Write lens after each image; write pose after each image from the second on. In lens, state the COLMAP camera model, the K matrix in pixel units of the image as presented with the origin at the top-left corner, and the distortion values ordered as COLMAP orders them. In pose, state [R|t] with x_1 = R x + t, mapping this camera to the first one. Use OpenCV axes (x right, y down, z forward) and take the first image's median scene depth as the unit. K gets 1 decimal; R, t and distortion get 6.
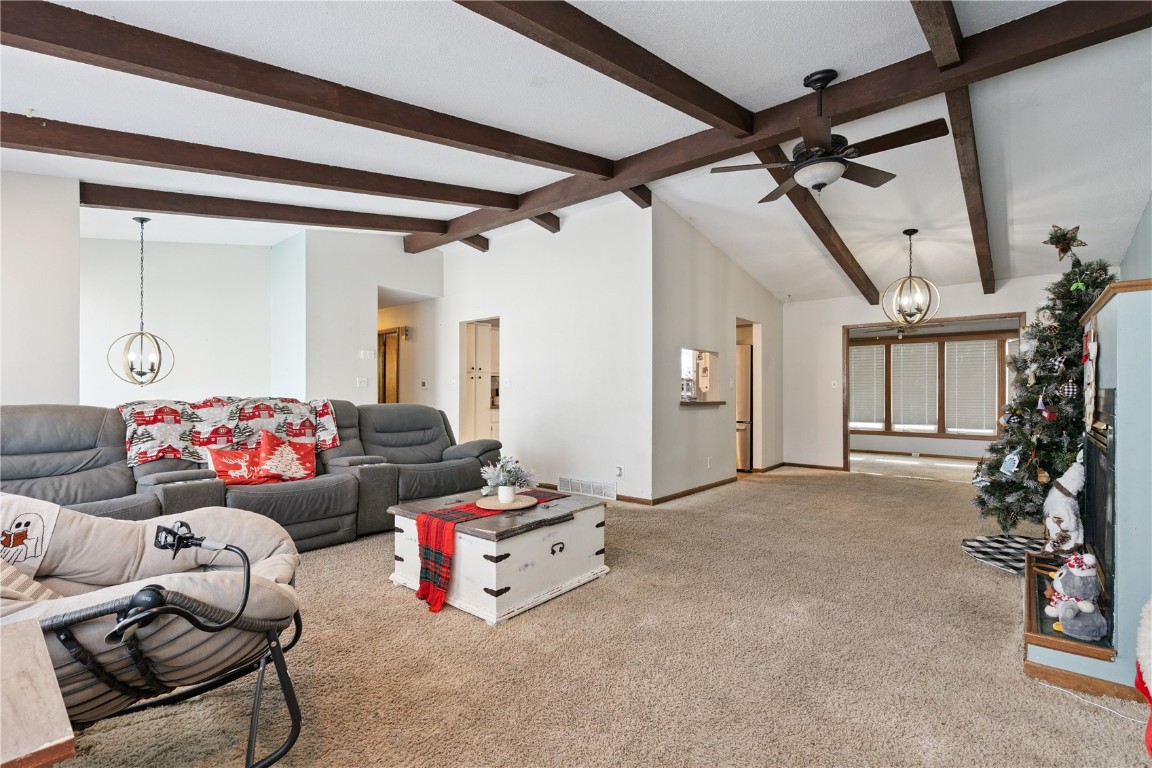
lens RADIAL K [[535.8, 0, 576.2], [0, 535.8, 385.2], [0, 0, 1]] dist [0.002555, 0.000336]
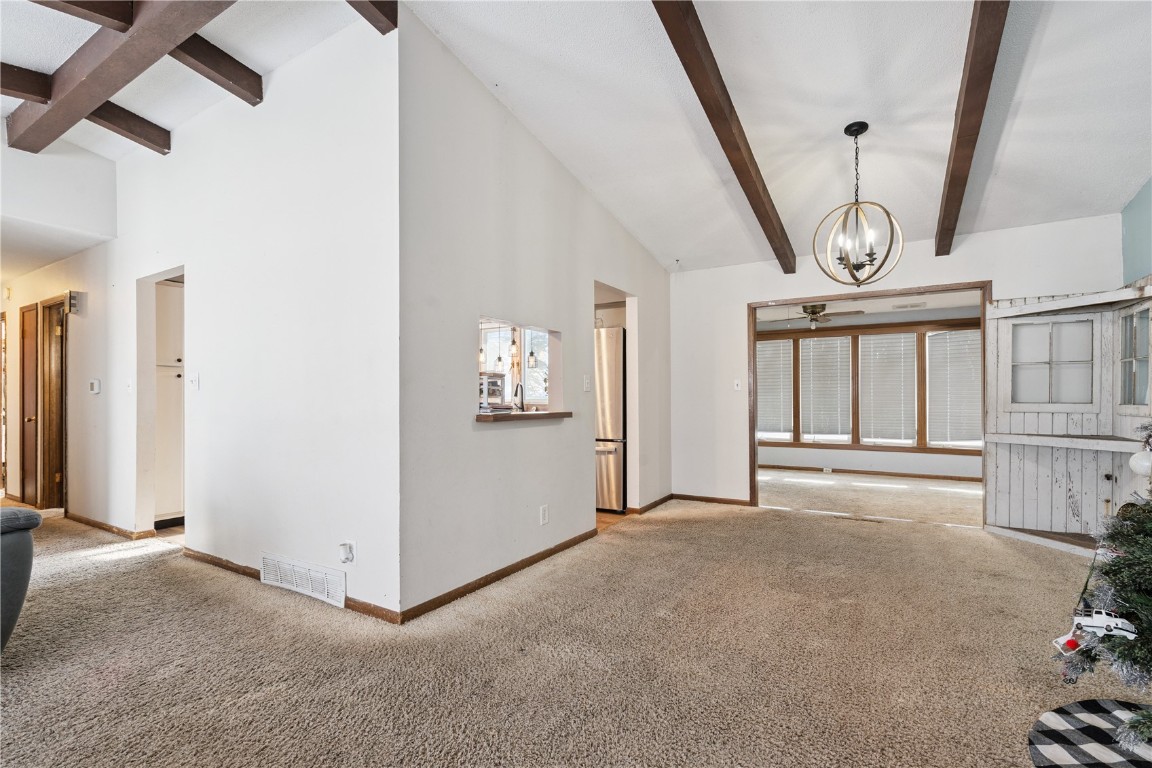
lens RADIAL K [[525.8, 0, 583.3], [0, 525.8, 391.7], [0, 0, 1]] dist [-0.001192, 0.000152]
pose [[0.985812, -0.004659, 0.167791, 0.165416], [0.004496, 0.999989, 0.001350, 0.005448], [-0.167795, -0.000576, 0.985822, 0.352250]]
